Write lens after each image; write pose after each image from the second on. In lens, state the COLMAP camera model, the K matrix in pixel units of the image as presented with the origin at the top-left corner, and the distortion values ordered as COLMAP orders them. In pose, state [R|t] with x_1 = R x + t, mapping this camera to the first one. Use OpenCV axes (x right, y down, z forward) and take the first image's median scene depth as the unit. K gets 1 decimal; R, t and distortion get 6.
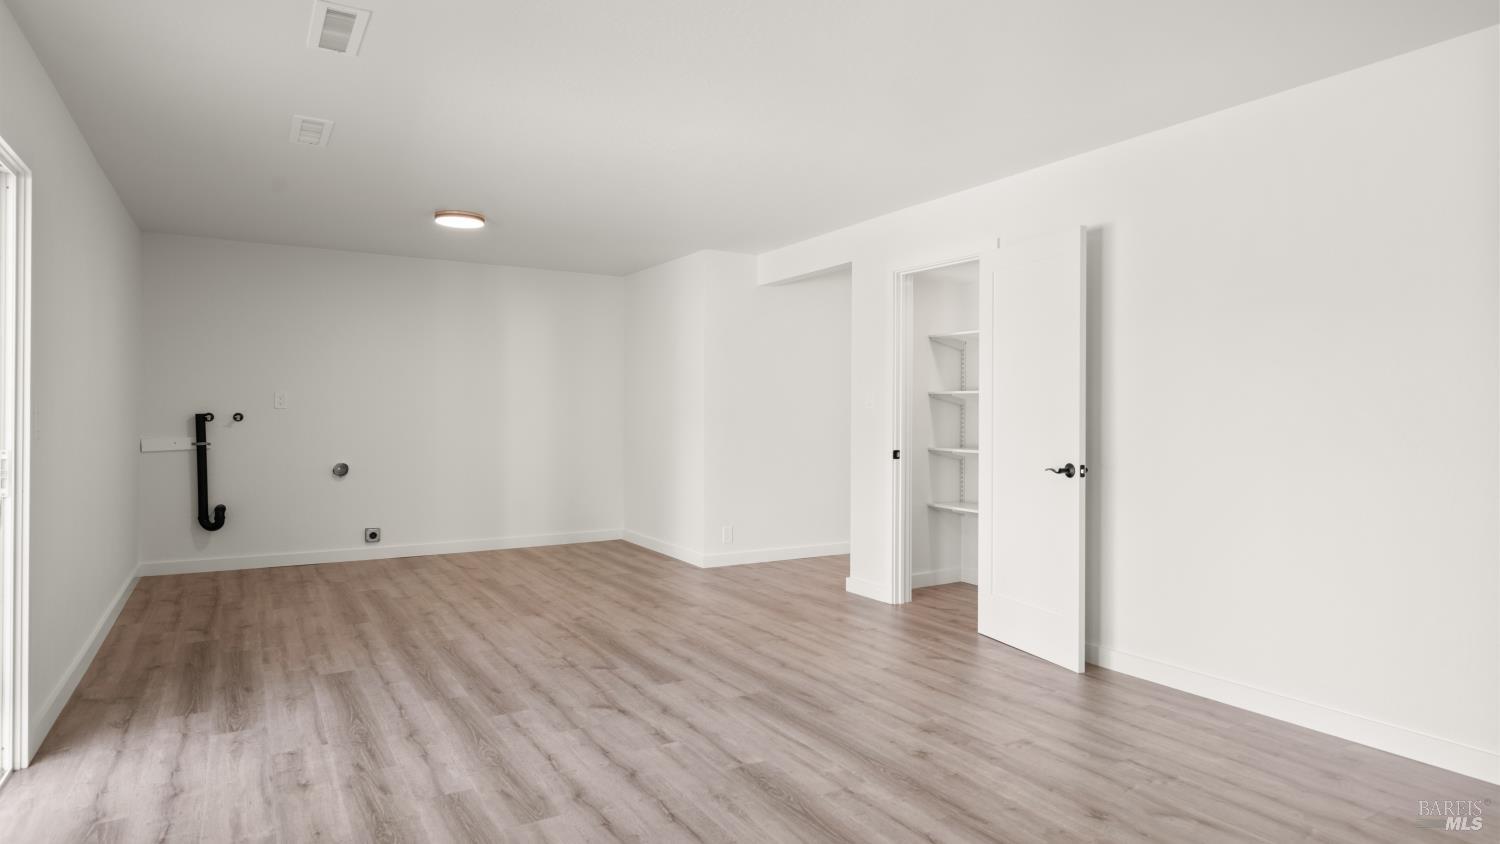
lens RADIAL K [[843.6, 0, 750.0], [0, 843.6, 422.0], [0, 0, 1]] dist [-0.002691, 0.000713]
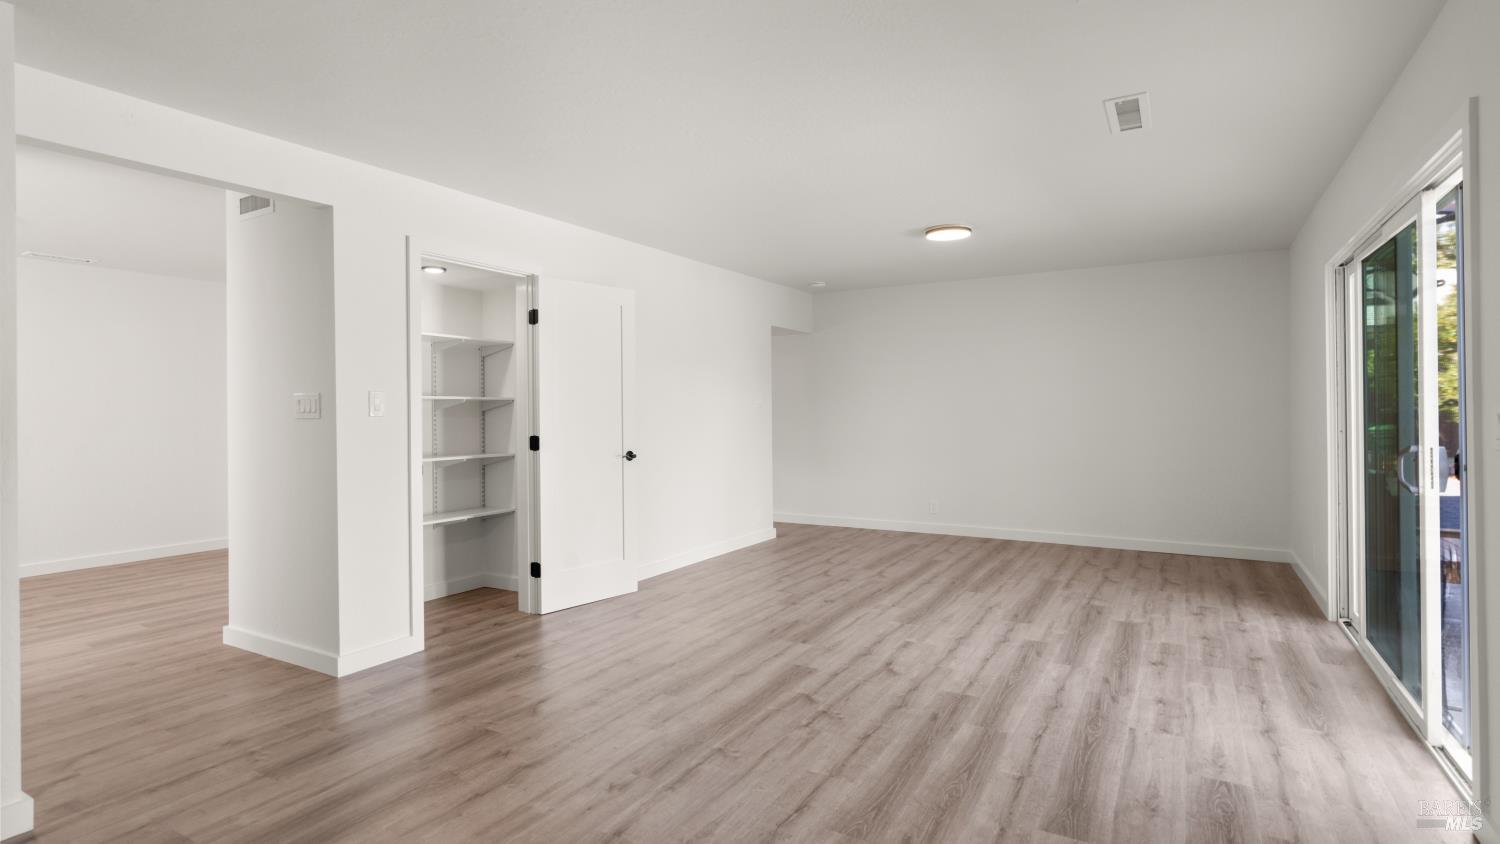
lens RADIAL K [[749.9, 0, 743.2], [0, 749.9, 415.5], [0, 0, 1]] dist [-0.000241, 0.000165]
pose [[-0.476414, -0.000832, 0.879221, -1.014186], [0.019841, 0.999735, 0.011697, -0.026428], [-0.878997, 0.023017, -0.476271, 1.724992]]
